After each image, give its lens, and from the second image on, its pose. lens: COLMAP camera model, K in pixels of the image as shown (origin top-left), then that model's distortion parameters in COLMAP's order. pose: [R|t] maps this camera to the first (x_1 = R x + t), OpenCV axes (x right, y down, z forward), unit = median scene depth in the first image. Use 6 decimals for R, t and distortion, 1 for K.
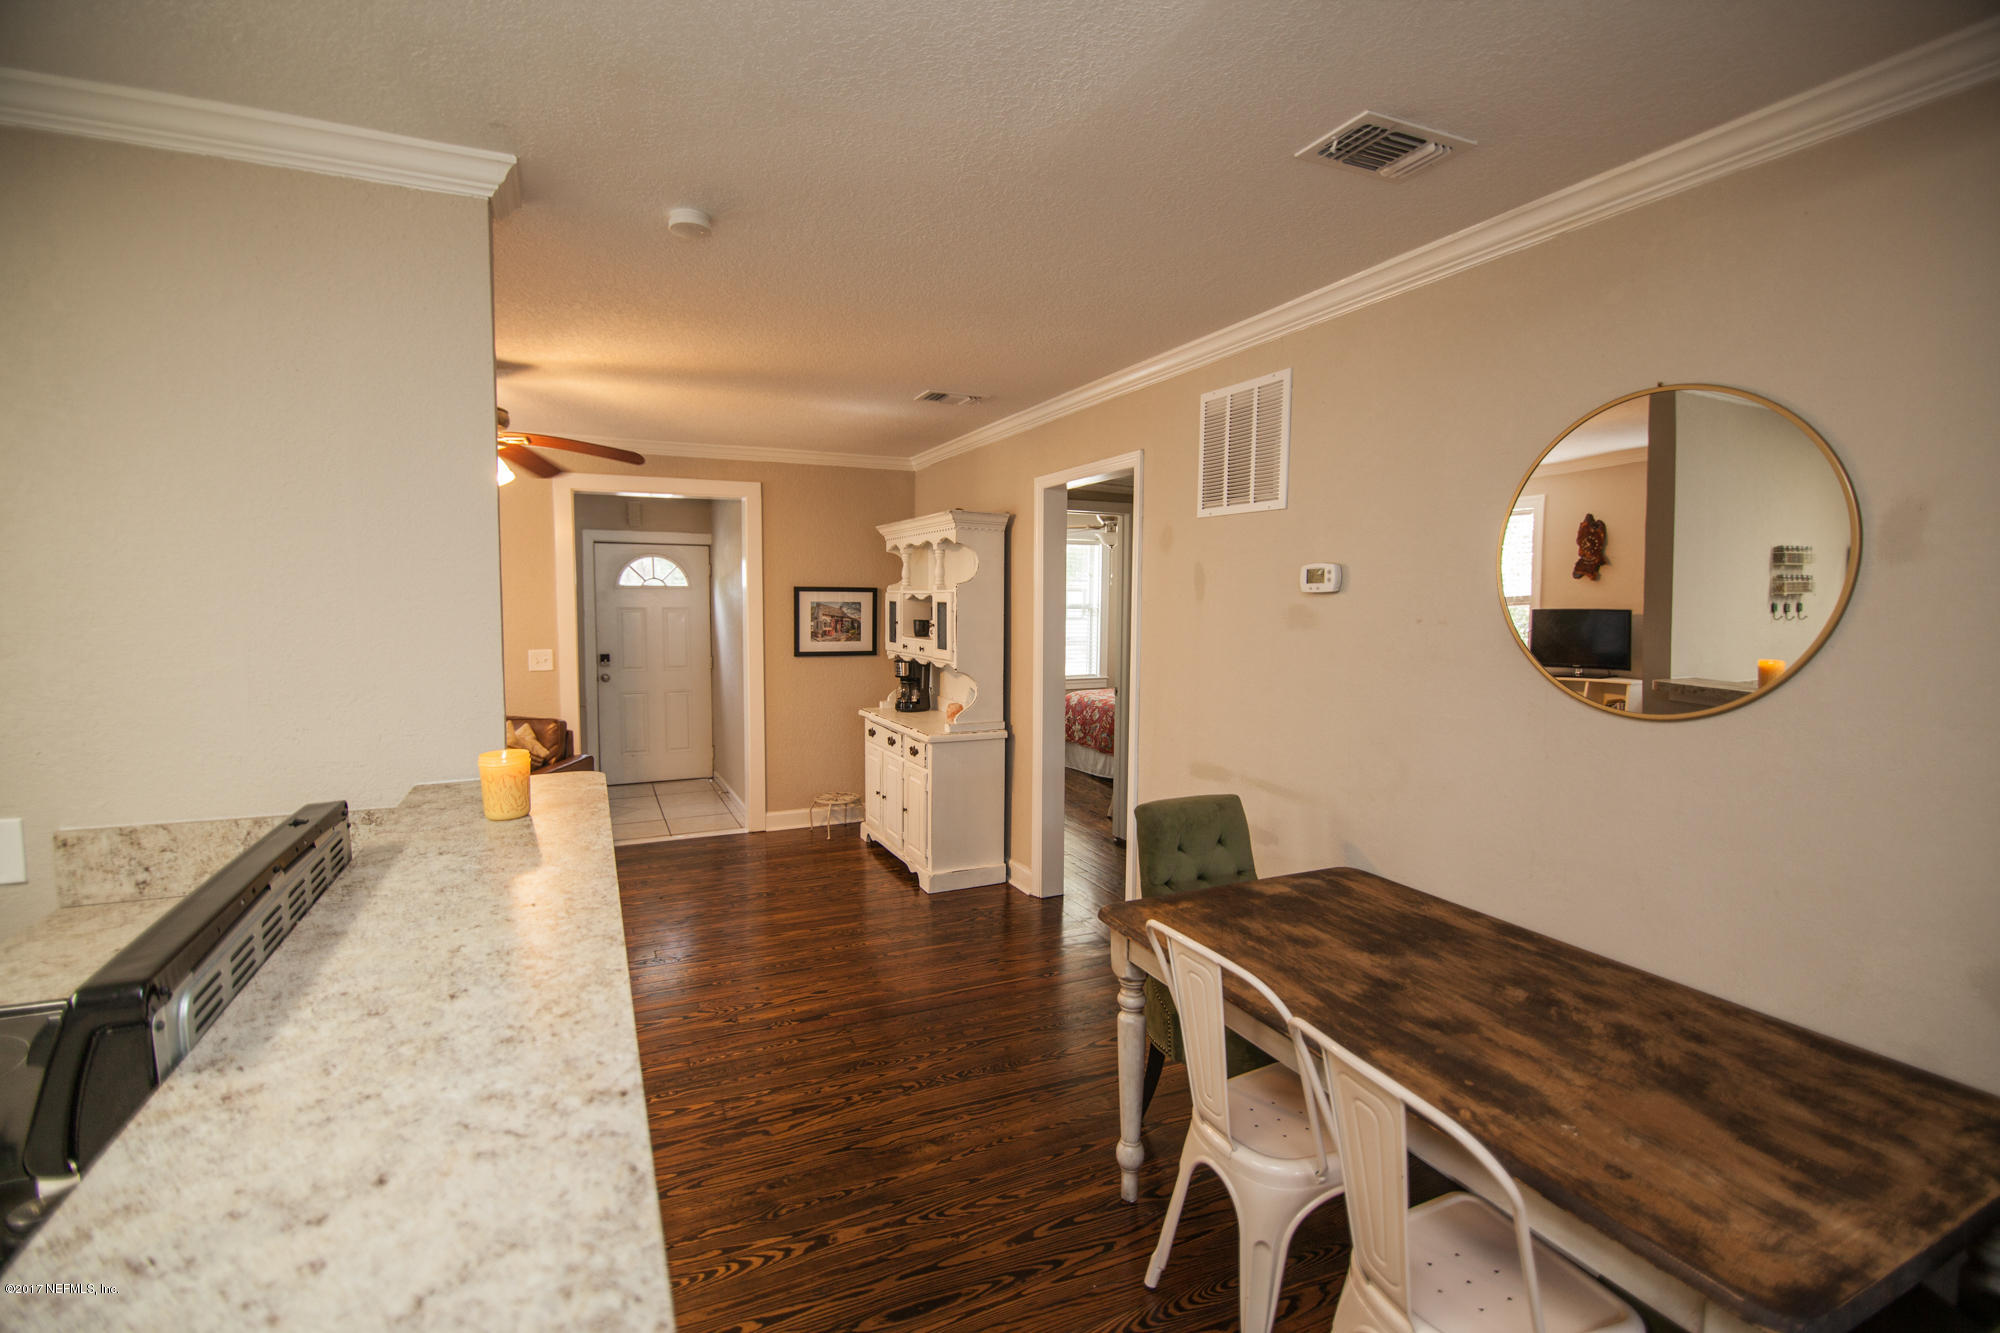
lens RADIAL K [[902.5, 0, 1000.0], [0, 902.5, 666.5], [0, 0, 1]] dist [-0.002334, -0.009300]
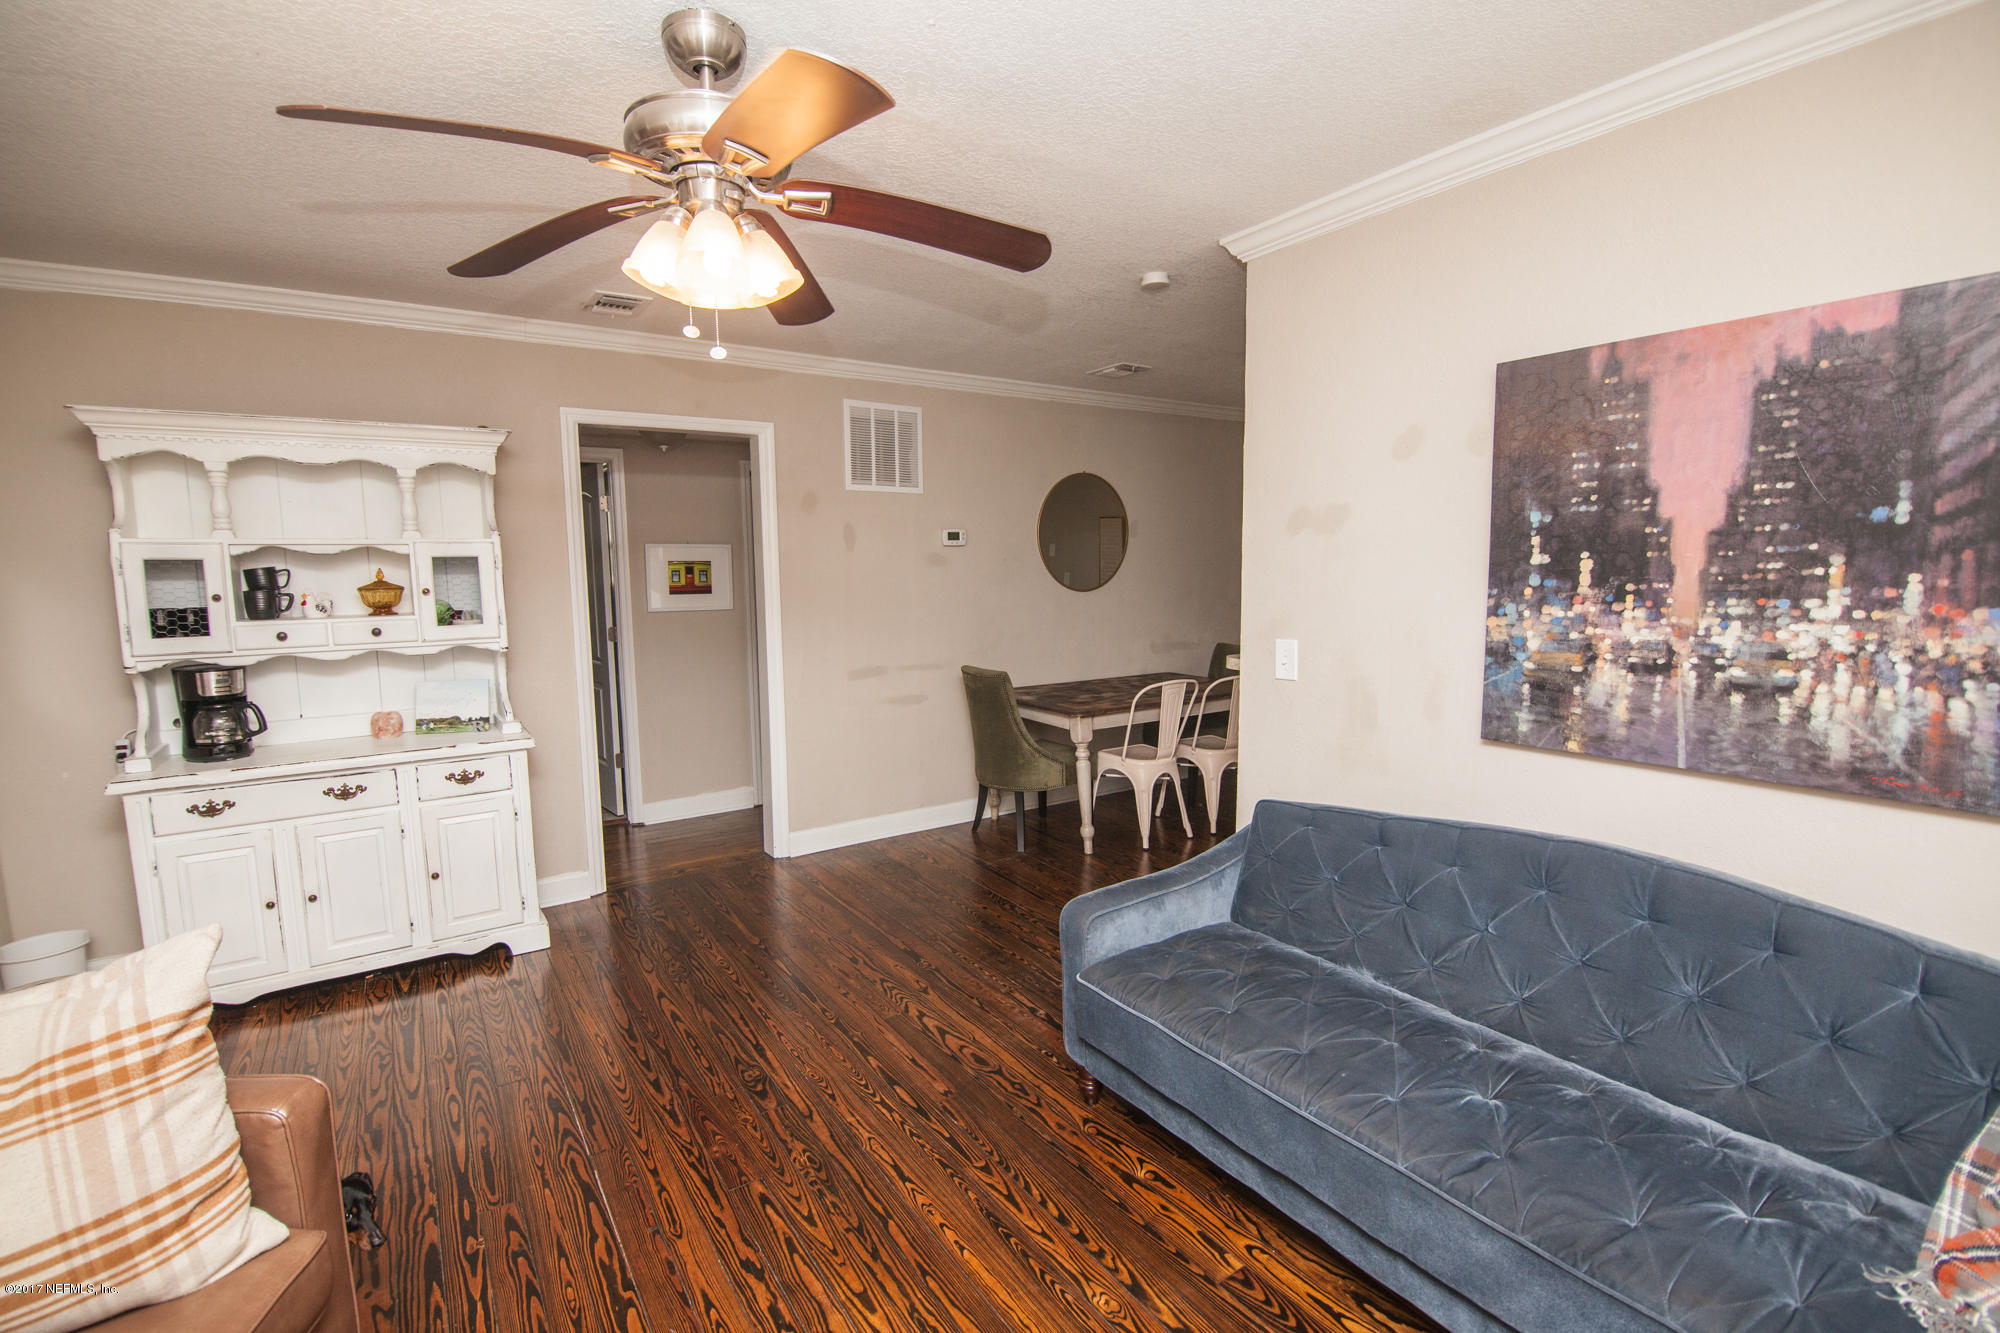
lens RADIAL K [[902.5, 0, 1000.0], [0, 902.5, 666.5], [0, 0, 1]] dist [-0.002334, -0.009300]
pose [[-0.169587, -0.116750, 0.978575, -1.207029], [0.086048, 0.987412, 0.132717, -0.064049], [-0.981751, 0.106711, -0.157406, 1.037824]]
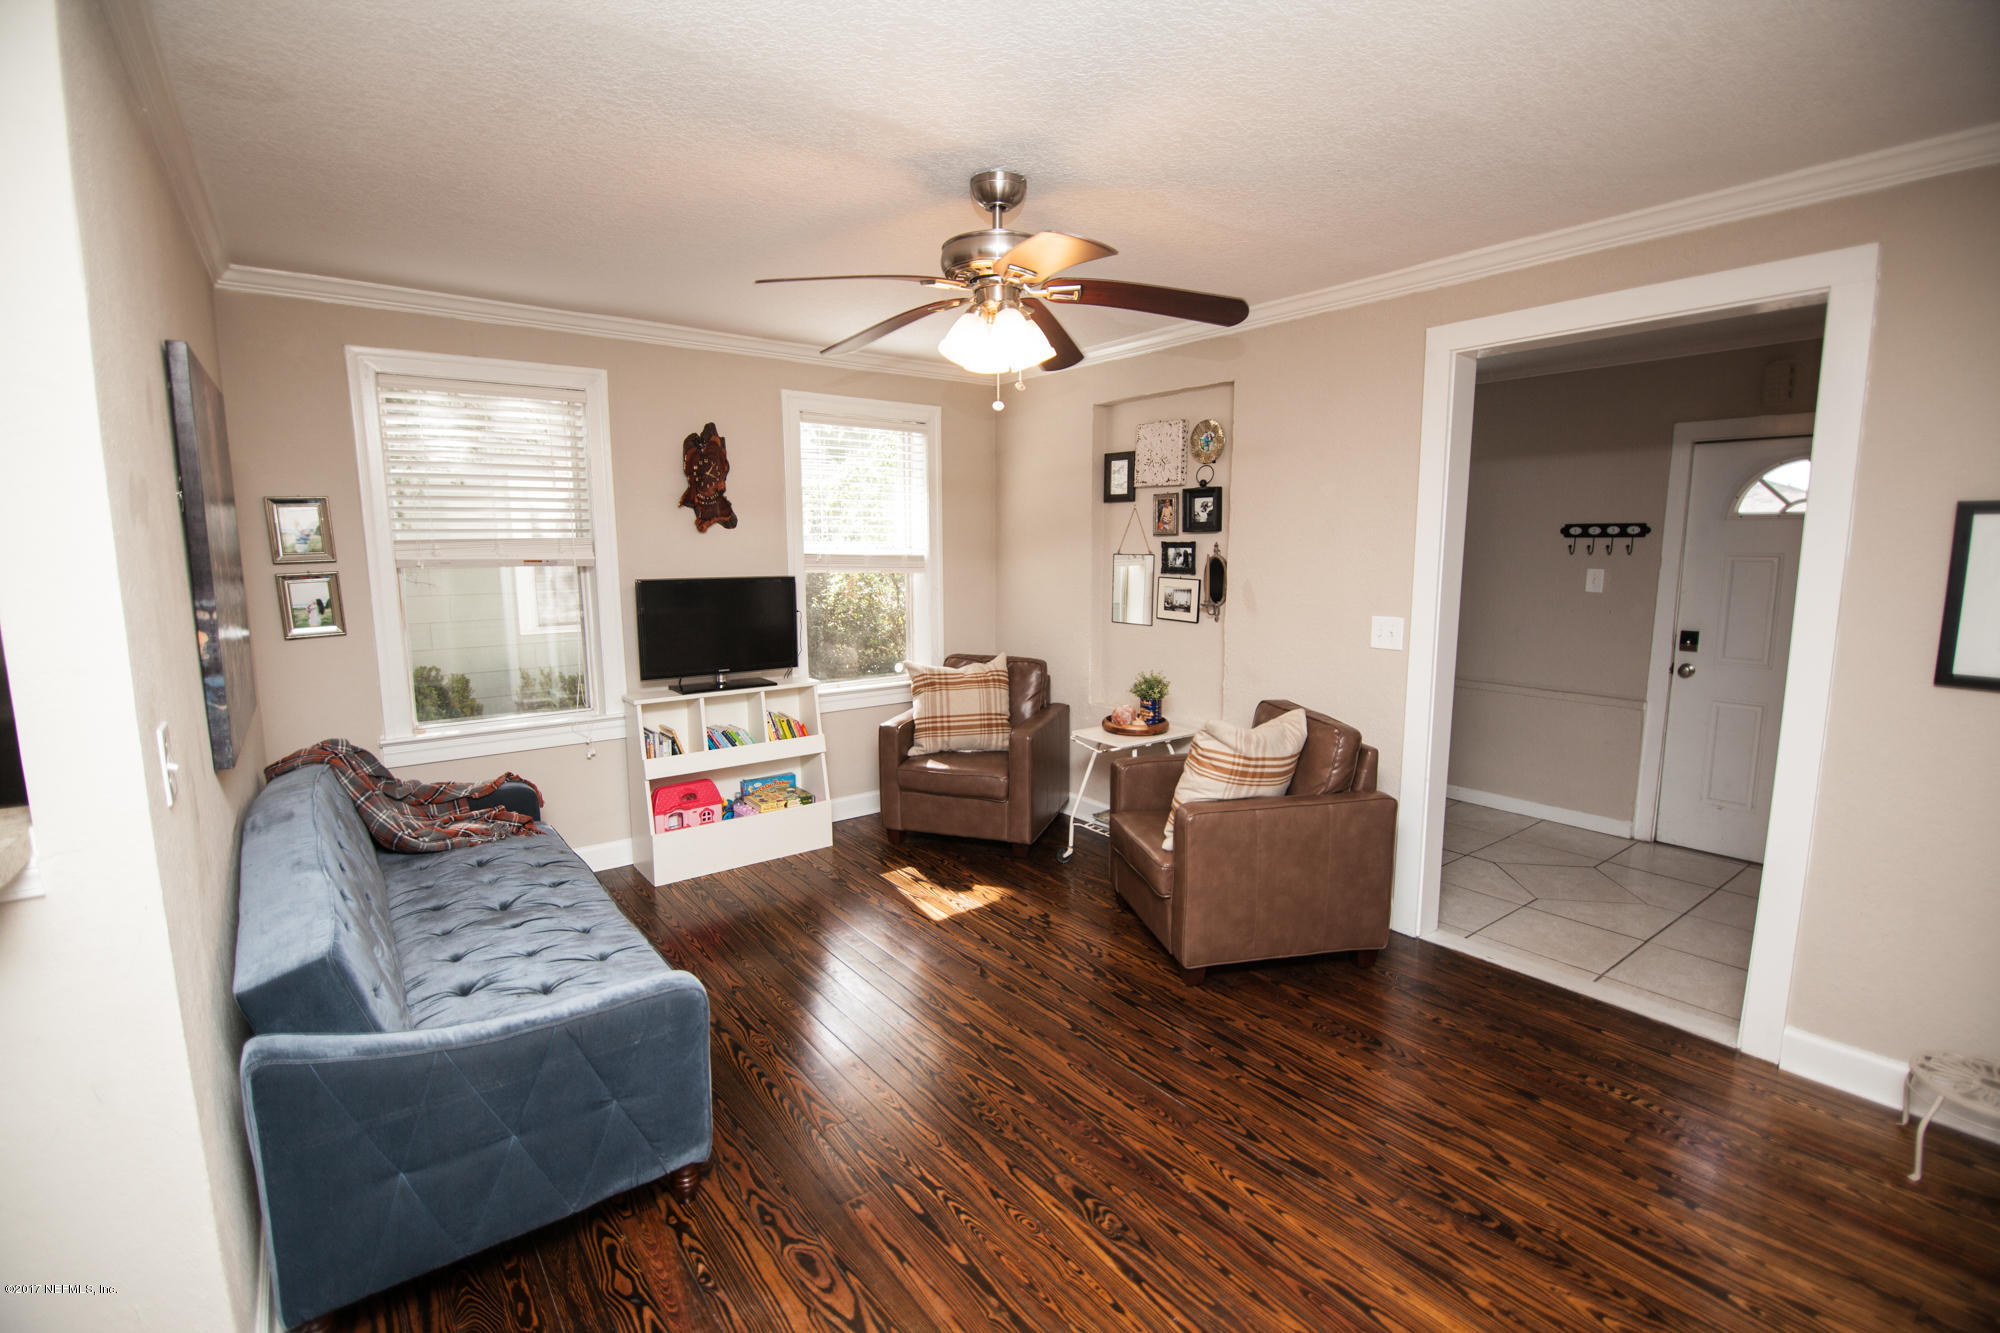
lens RADIAL K [[902.5, 0, 1000.0], [0, 902.5, 666.5], [0, 0, 1]] dist [-0.002334, -0.009300]
pose [[0.224558, 0.129689, -0.965792, 0.092760], [-0.071361, 0.990632, 0.116432, -0.061624], [0.971844, 0.042775, 0.231709, 0.934894]]
